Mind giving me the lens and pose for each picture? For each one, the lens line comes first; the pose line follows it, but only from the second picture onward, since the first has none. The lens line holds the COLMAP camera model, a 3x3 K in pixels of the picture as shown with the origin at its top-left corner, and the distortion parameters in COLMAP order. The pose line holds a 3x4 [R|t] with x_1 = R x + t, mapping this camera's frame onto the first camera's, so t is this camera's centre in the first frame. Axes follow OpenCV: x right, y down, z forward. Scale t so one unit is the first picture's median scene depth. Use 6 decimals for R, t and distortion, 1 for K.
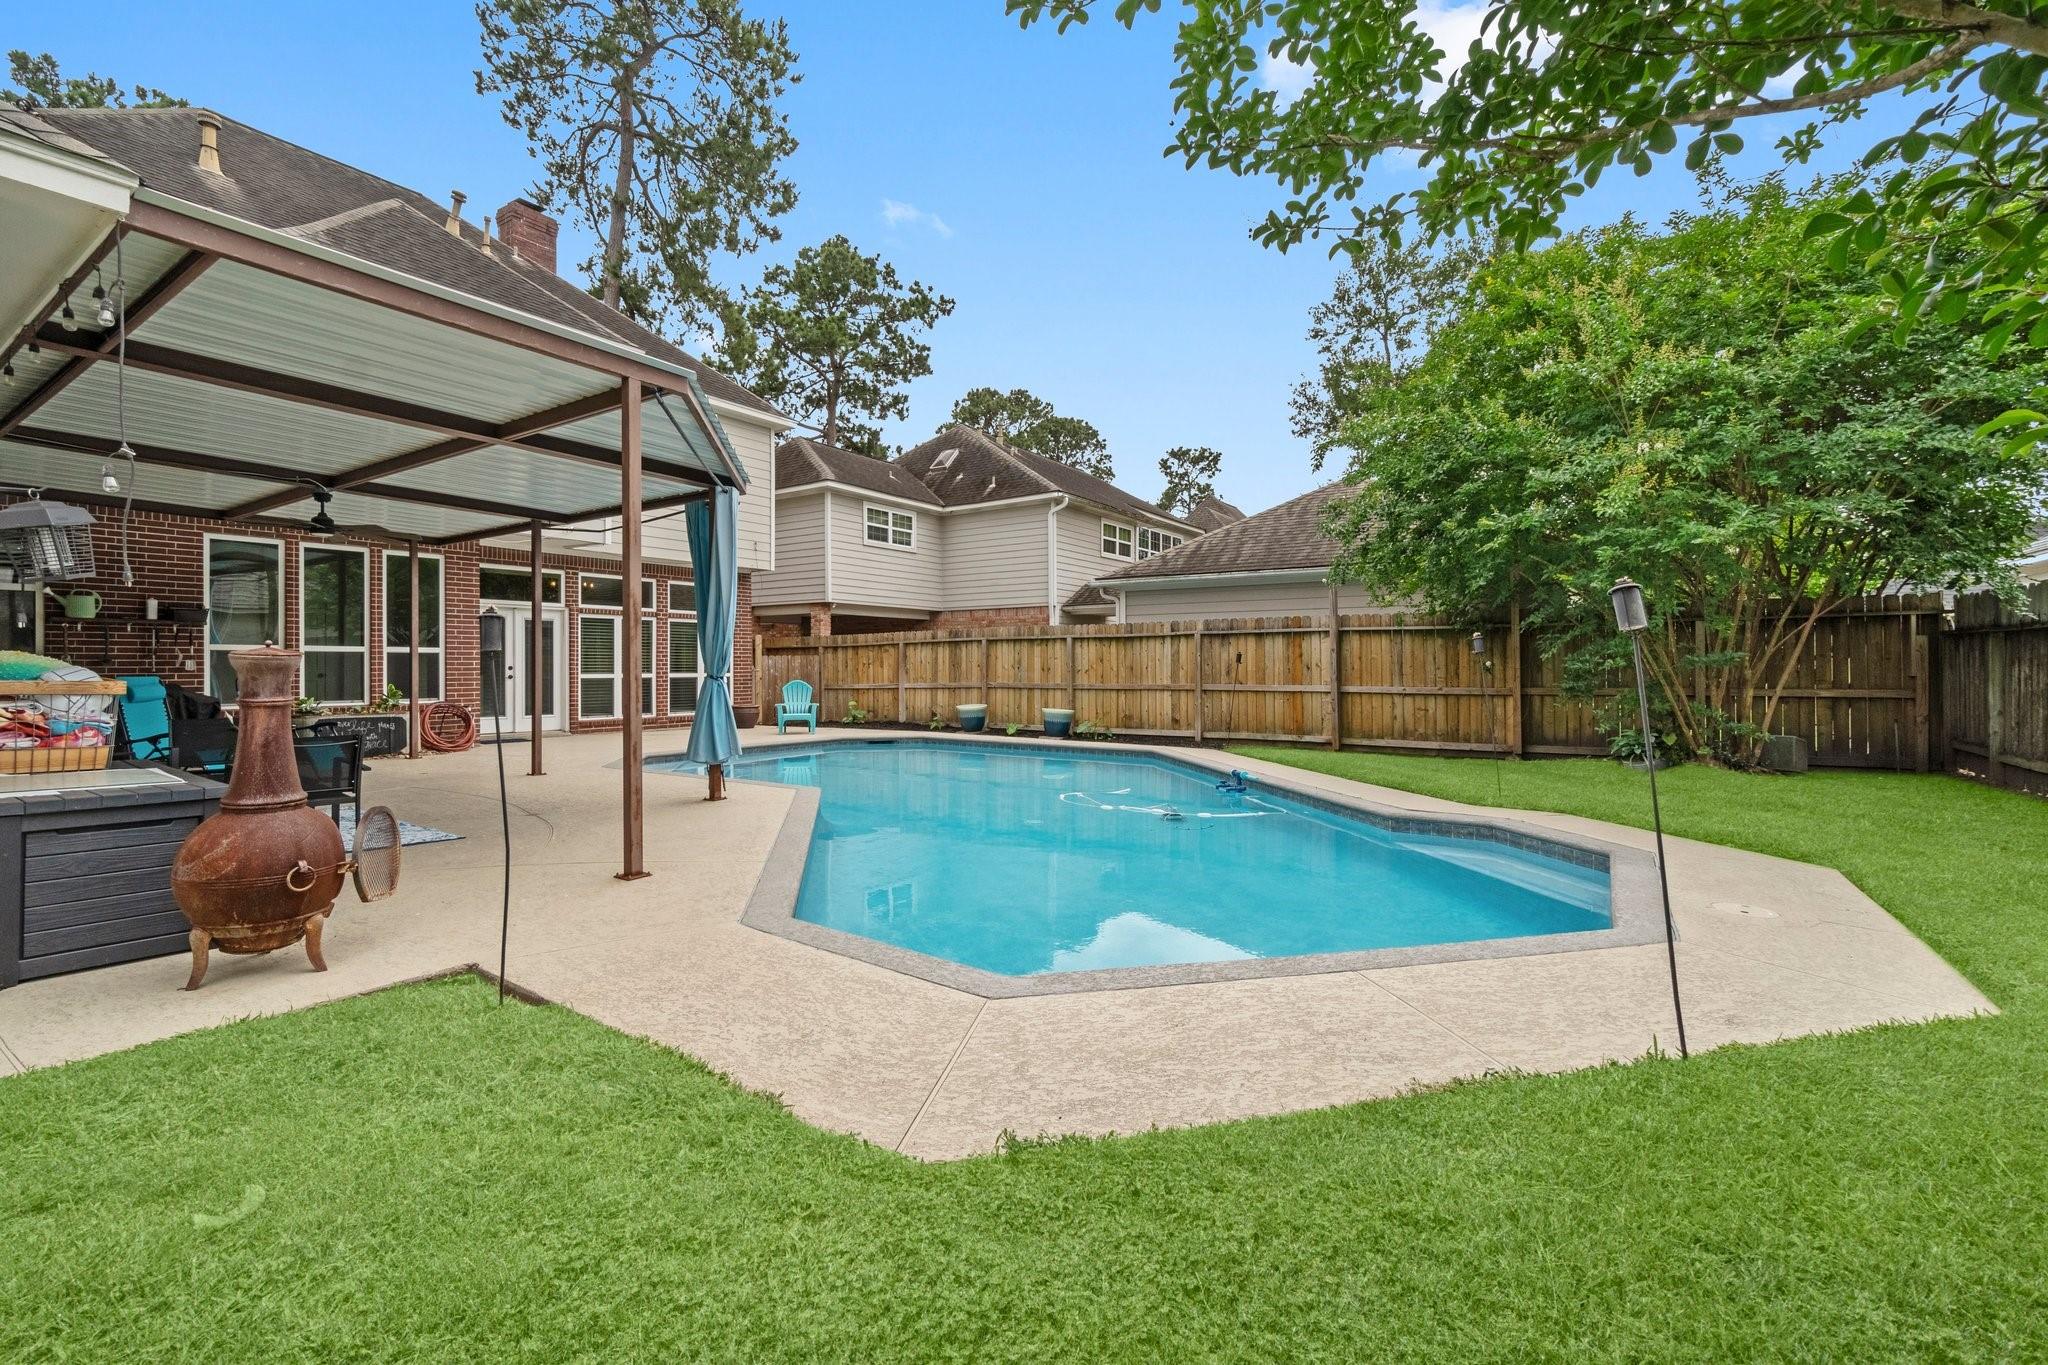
lens RADIAL K [[880.4, 0, 1037.0], [0, 880.4, 670.1], [0, 0, 1]] dist [-0.002979, 0.000964]
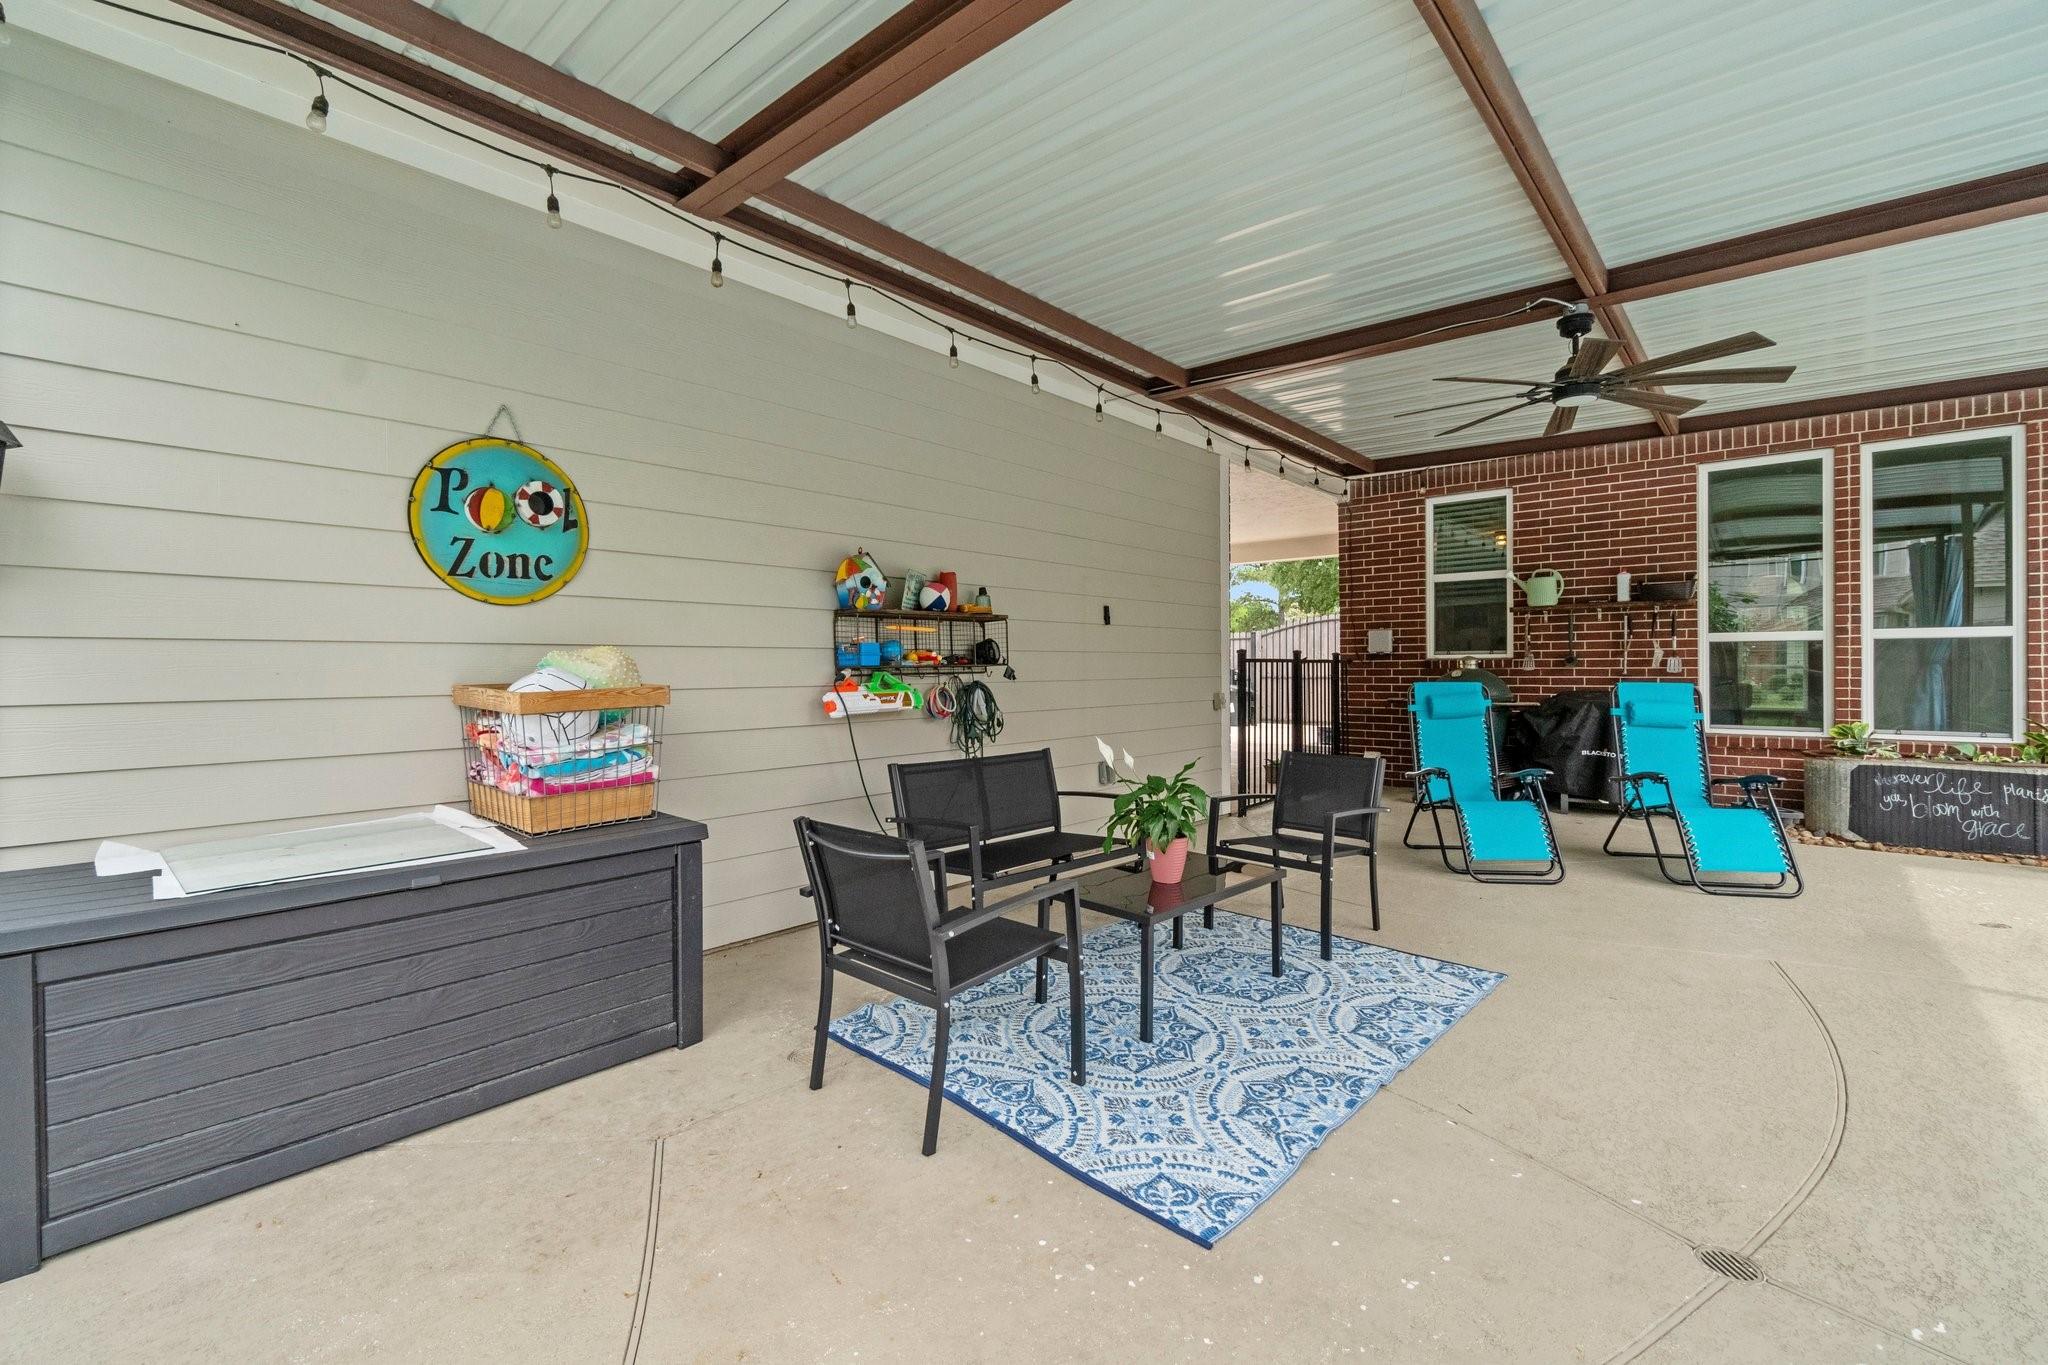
lens RADIAL K [[880.4, 0, 1030.3], [0, 880.4, 669.0], [0, 0, 1]] dist [-0.002979, 0.000964]
pose [[-0.111849, -0.001482, -0.993724, -0.164596], [-0.000648, 0.999999, -0.001418, -0.001274], [0.993725, 0.000485, -0.111849, 0.401545]]
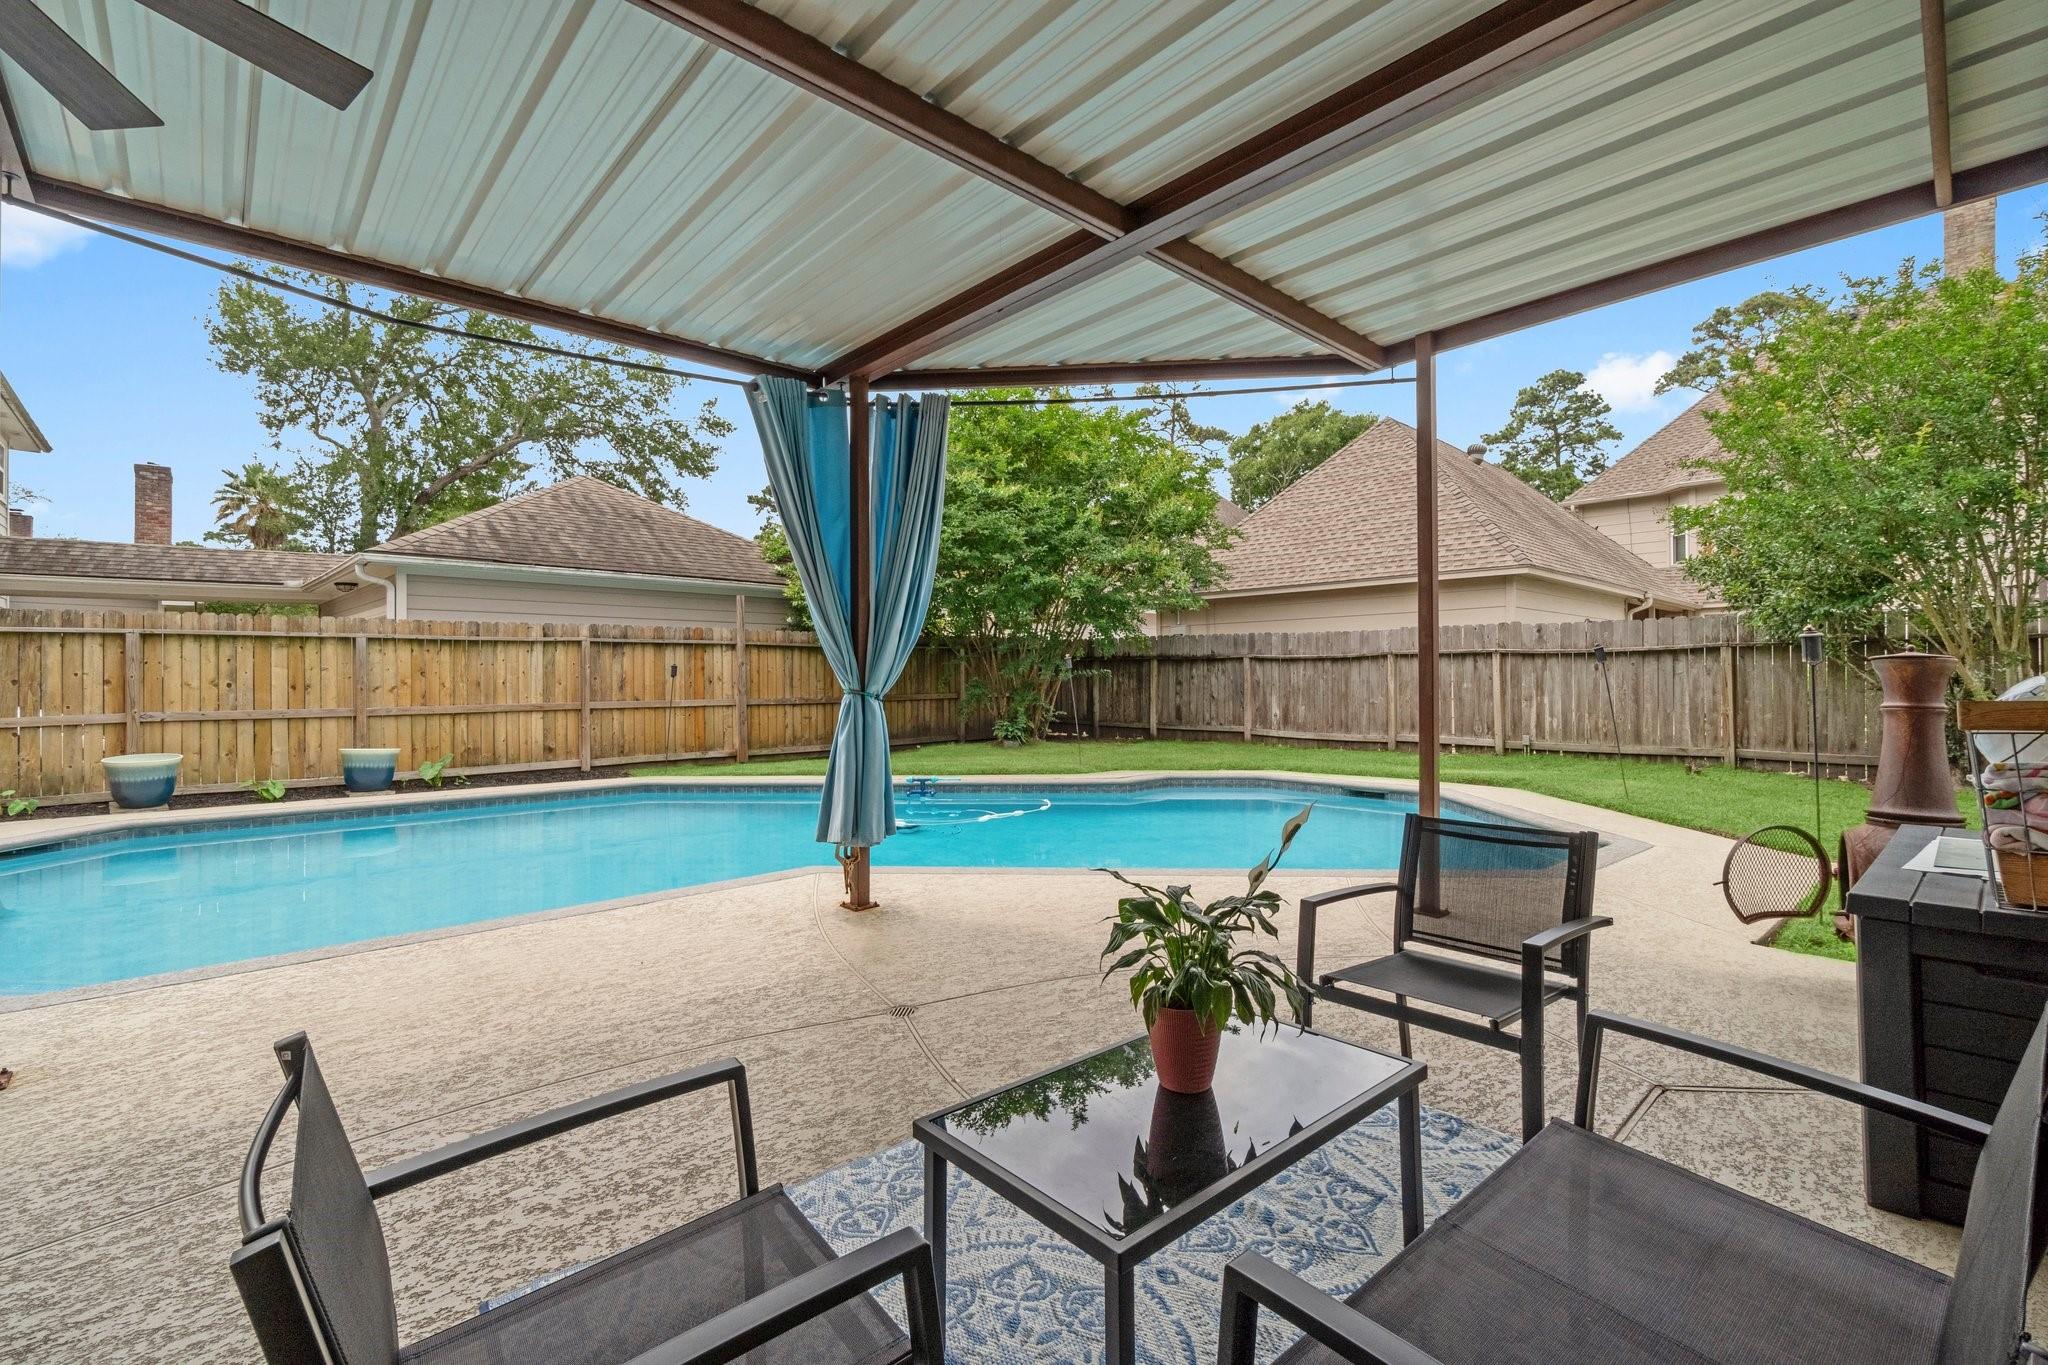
lens RADIAL K [[880.4, 0, 1009.3], [0, 880.4, 670.0], [0, 0, 1]] dist [-0.002979, 0.000964]
pose [[0.229286, 0.006829, 0.973335, -0.486637], [0.008270, 0.999926, -0.008964, -0.003281], [-0.973324, 0.010105, 0.229212, 0.391686]]
